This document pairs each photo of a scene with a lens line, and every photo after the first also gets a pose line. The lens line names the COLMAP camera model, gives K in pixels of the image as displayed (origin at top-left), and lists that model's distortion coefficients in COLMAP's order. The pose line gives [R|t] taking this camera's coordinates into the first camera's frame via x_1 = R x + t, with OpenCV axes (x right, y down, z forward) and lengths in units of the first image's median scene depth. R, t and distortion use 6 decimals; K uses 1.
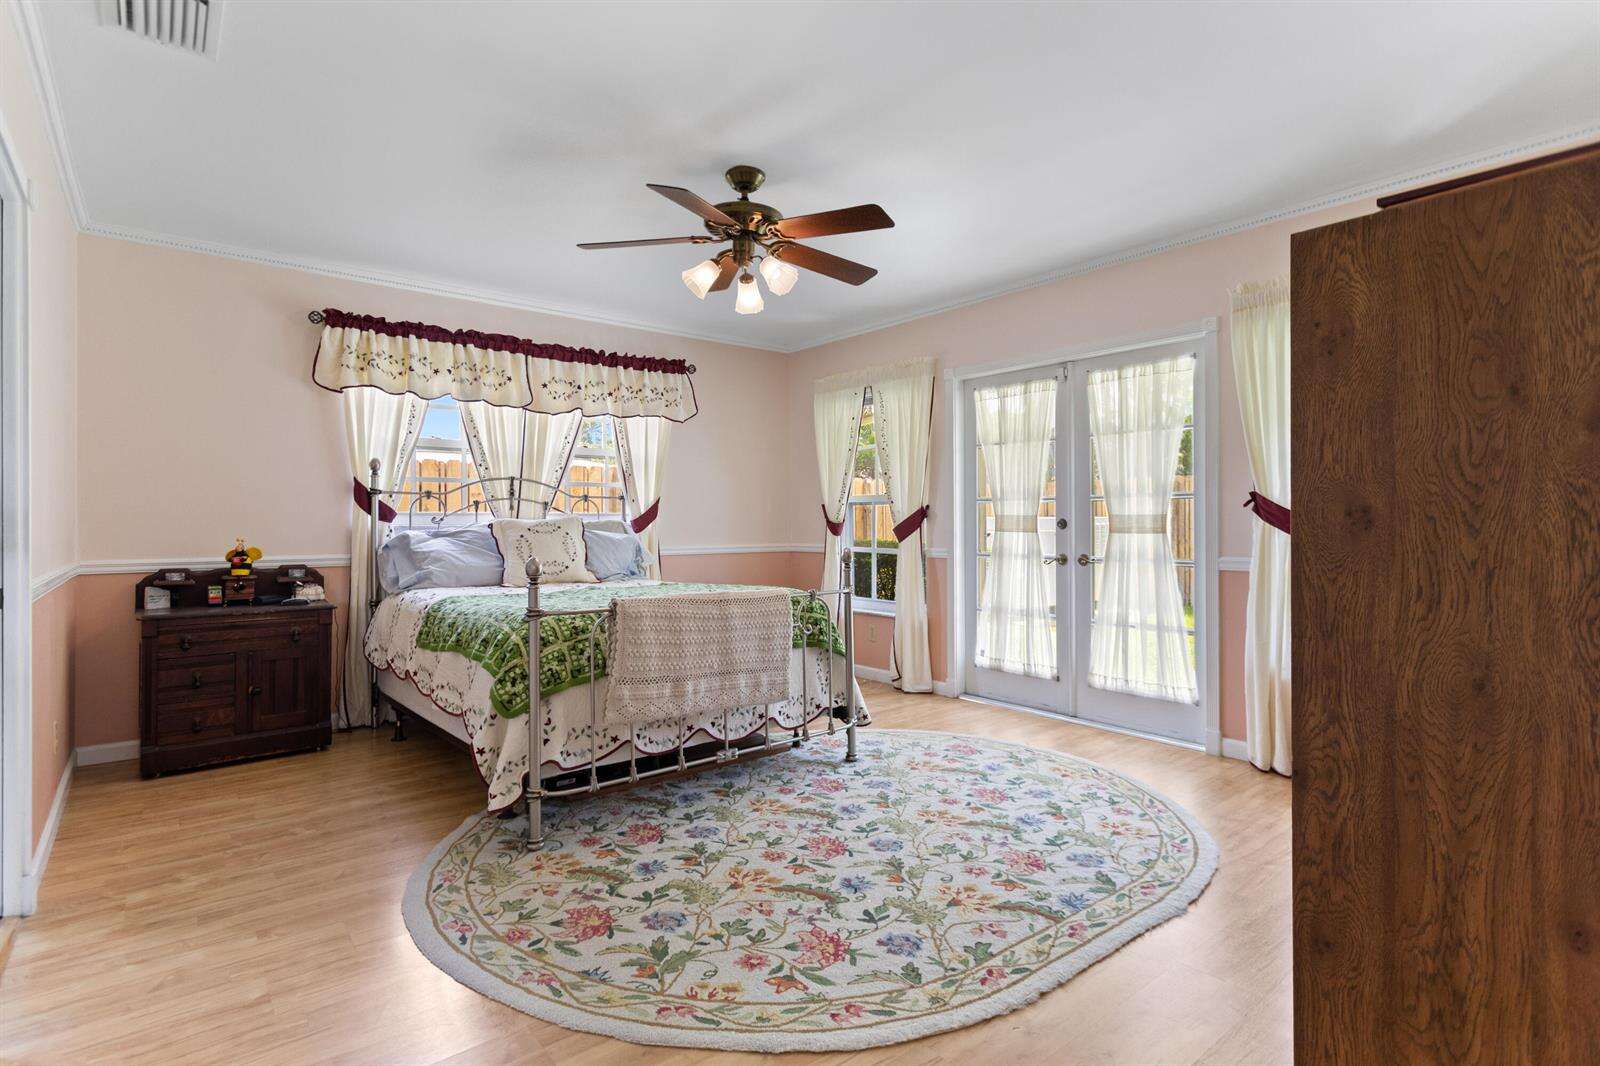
lens RADIAL K [[791.7, 0, 796.6], [0, 791.7, 521.0], [0, 0, 1]] dist [0.003358, 0.002712]
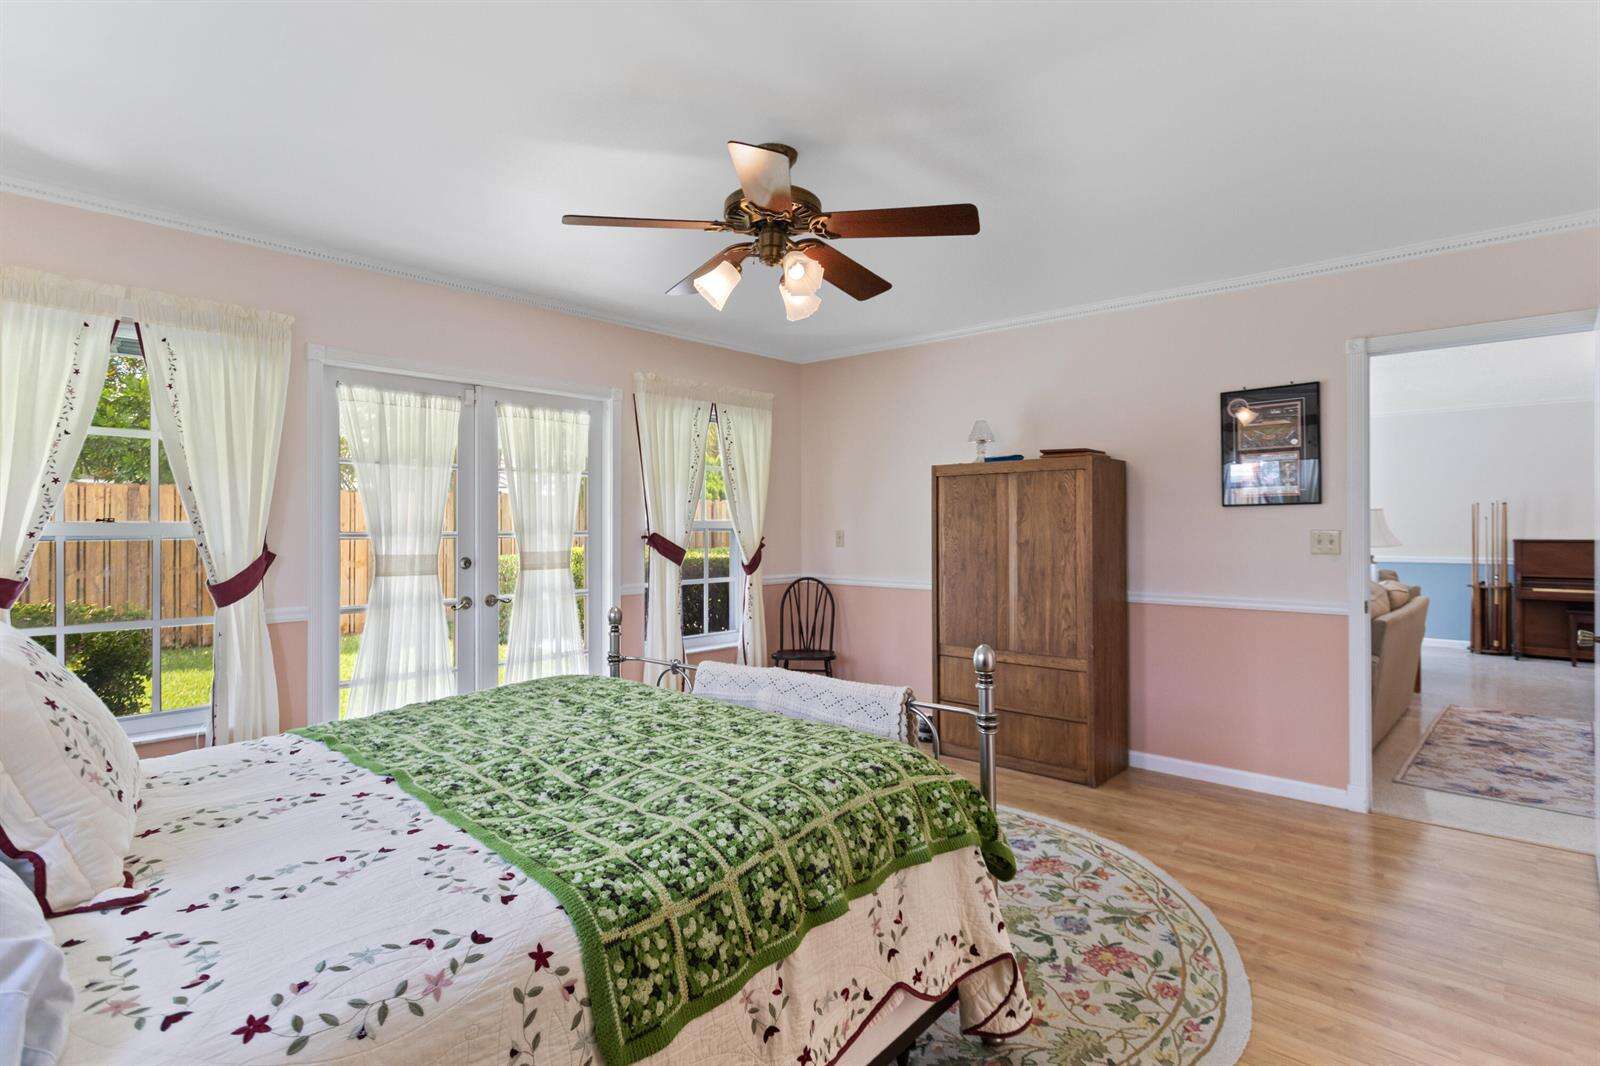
lens RADIAL K [[791.7, 0, 799.7], [0, 791.7, 530.3], [0, 0, 1]] dist [0.003358, 0.002712]
pose [[-0.143811, -0.006208, 0.989586, -0.669250], [0.002045, 0.999976, 0.006570, -0.042730], [-0.989603, 0.002969, -0.143794, 0.833392]]
